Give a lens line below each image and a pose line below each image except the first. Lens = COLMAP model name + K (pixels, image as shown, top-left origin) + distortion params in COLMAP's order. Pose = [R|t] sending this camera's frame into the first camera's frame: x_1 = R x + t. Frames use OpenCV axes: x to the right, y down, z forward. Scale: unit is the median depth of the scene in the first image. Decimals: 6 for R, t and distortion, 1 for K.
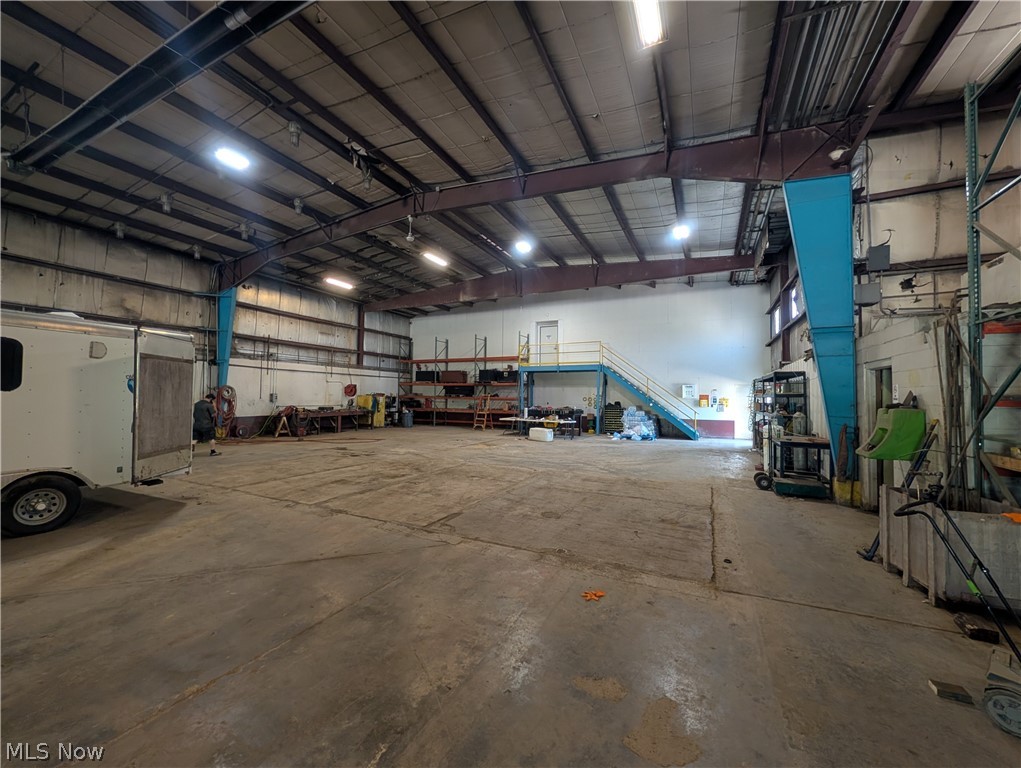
lens RADIAL K [[393.1, 0, 515.2], [0, 393.1, 389.6], [0, 0, 1]] dist [-0.000145, 0.000407]
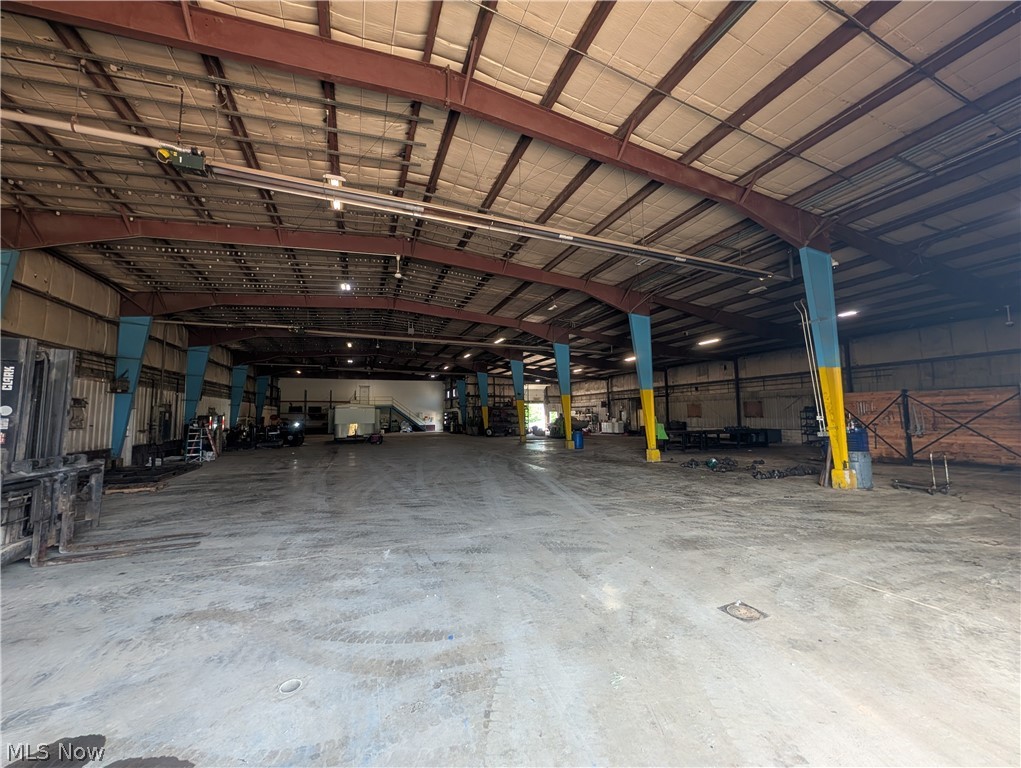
lens RADIAL K [[393.1, 0, 515.2], [0, 393.1, 389.6], [0, 0, 1]] dist [-0.000145, 0.000407]
pose [[0.668911, 0.032341, 0.742639, -1.287130], [0.006821, 0.998744, -0.049637, -0.037624], [-0.743311, 0.038268, 0.667850, -1.493125]]
